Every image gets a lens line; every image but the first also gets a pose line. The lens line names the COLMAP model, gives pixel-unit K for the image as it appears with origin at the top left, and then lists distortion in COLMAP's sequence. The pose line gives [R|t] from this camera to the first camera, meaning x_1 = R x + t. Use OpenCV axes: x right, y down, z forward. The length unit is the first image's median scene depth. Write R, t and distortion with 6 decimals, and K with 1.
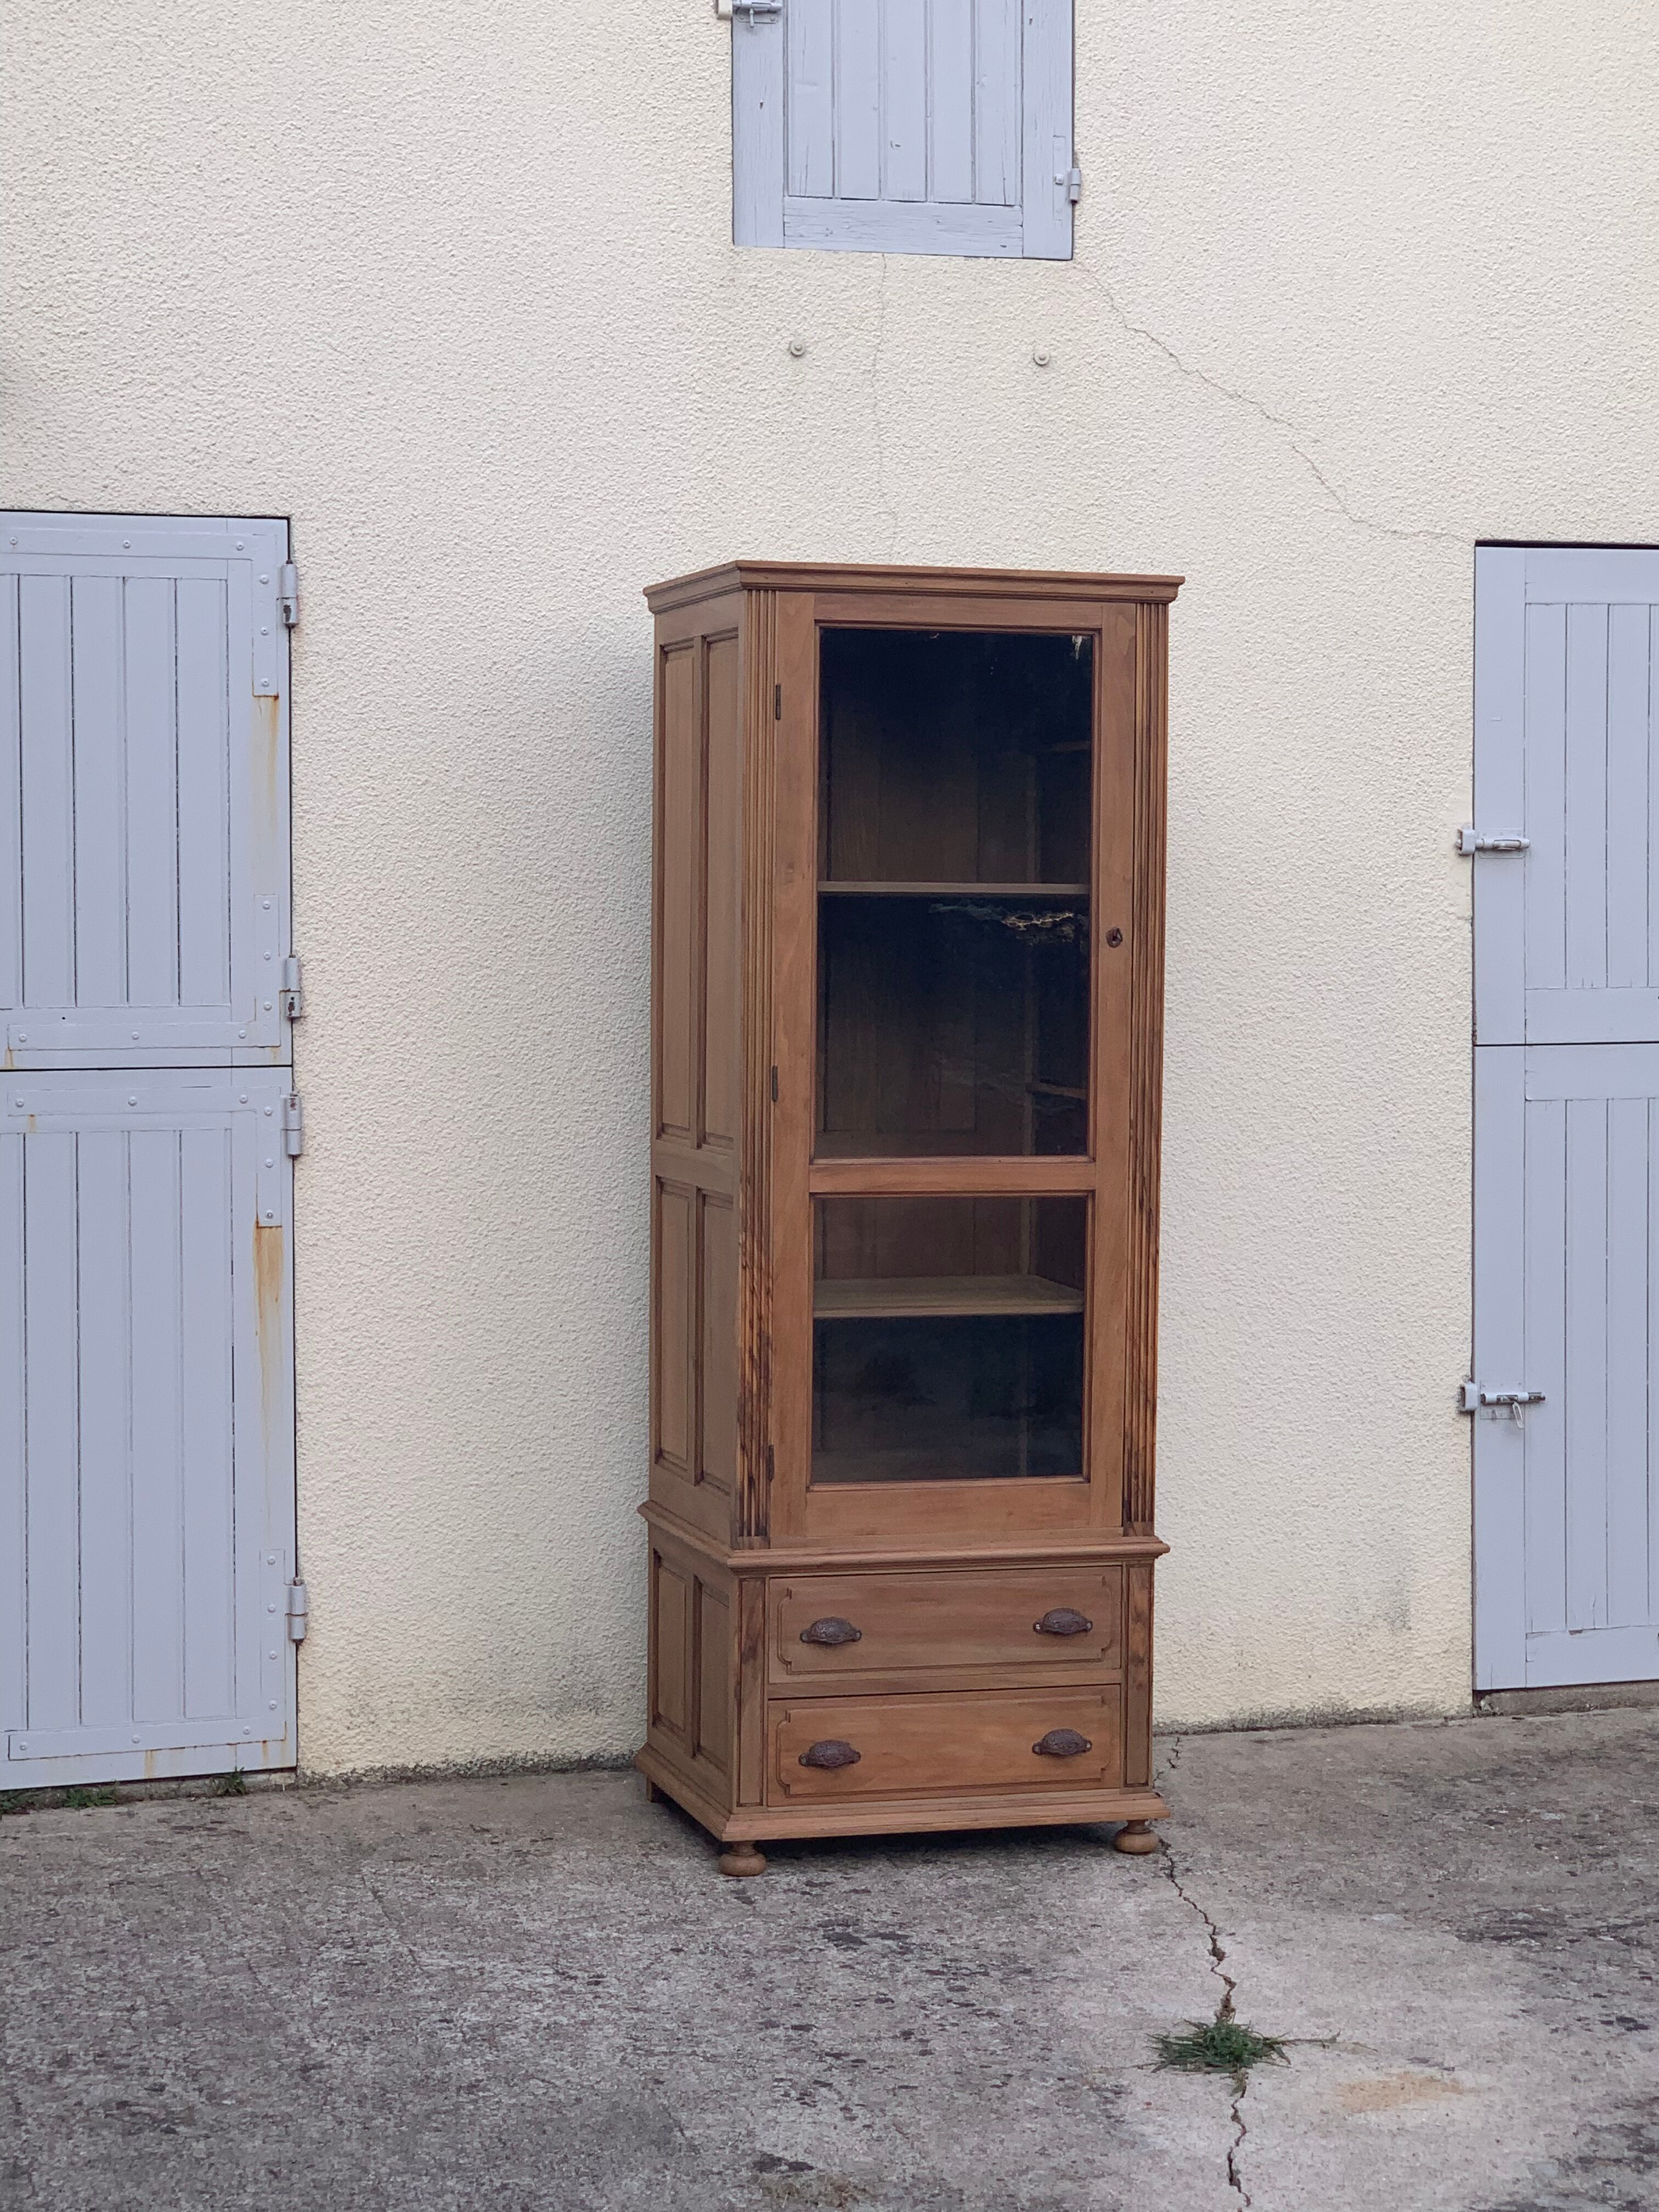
lens RADIAL K [[4062.1, 0, 822.6], [0, 4062.1, 1061.4], [0, 0, 1]] dist [-0.164576, 2.774421]
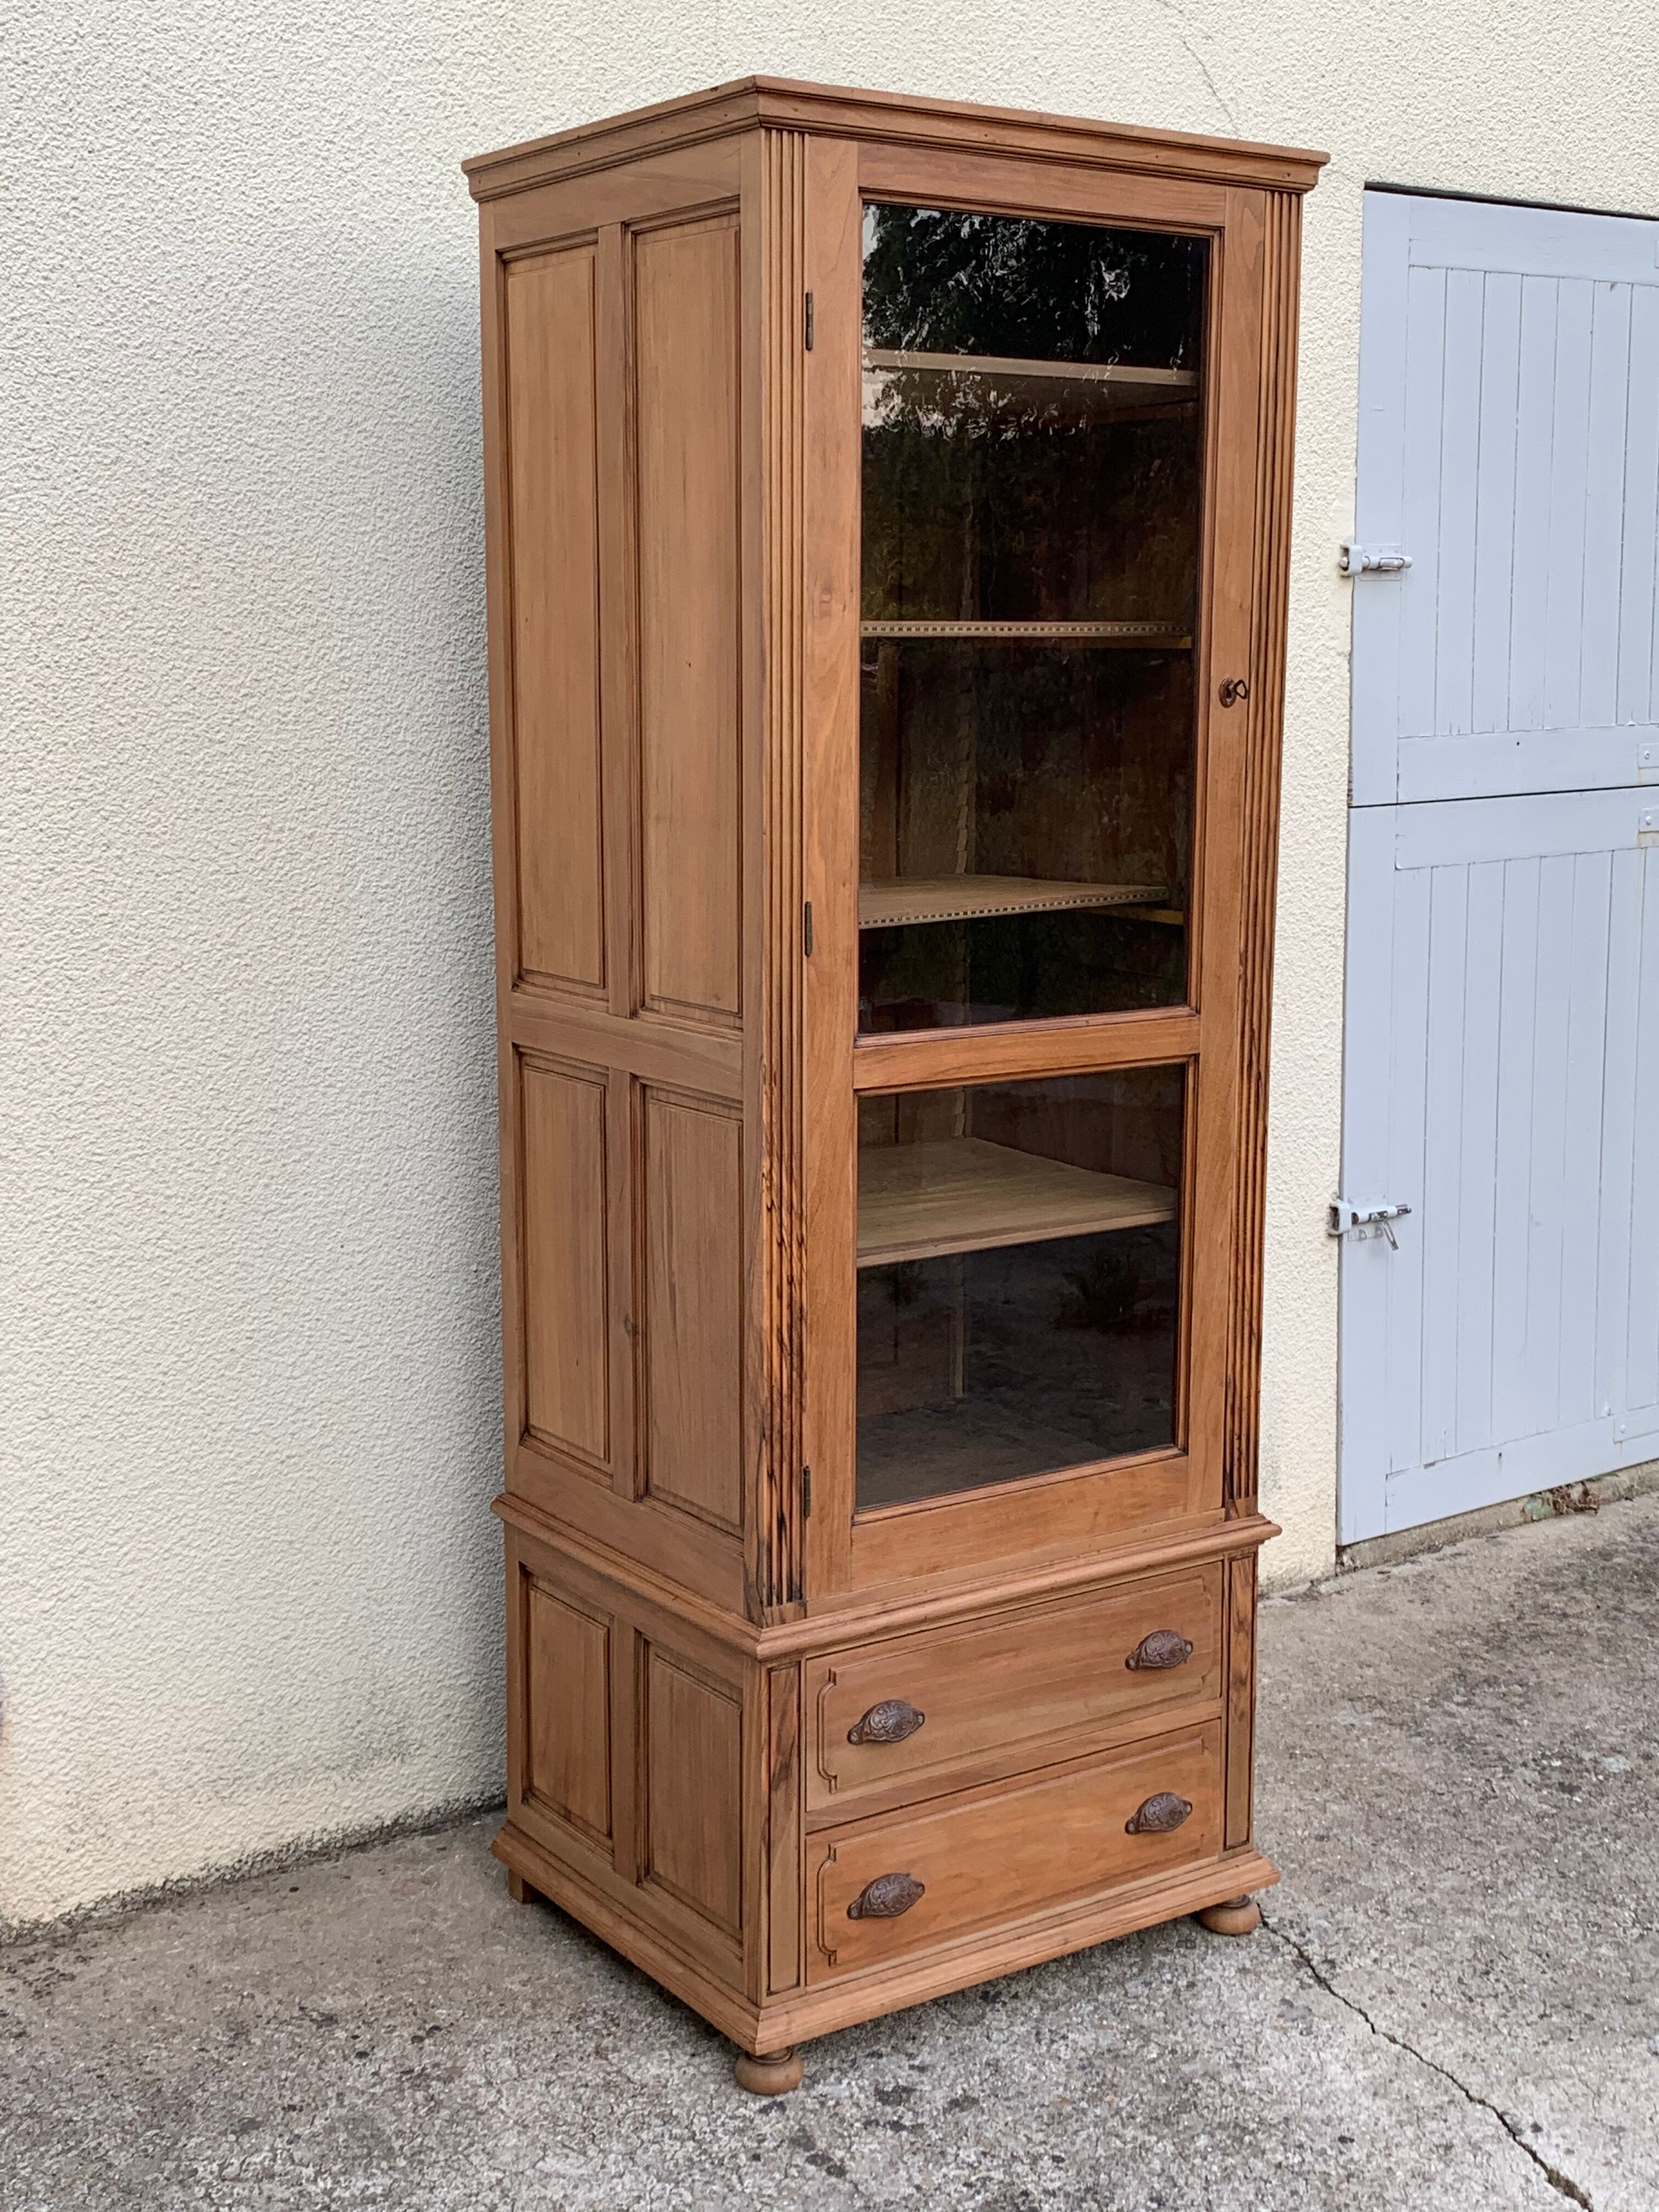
lens RADIAL K [[2755.1, 0, 837.6], [0, 2755.1, 1081.1], [0, 0, 1]] dist [0.176482, -0.547170]
pose [[0.949558, -0.056504, 0.308459, -0.141004], [0.018558, 0.992034, 0.124593, -0.024598], [-0.313042, -0.112584, 0.943043, 0.559059]]
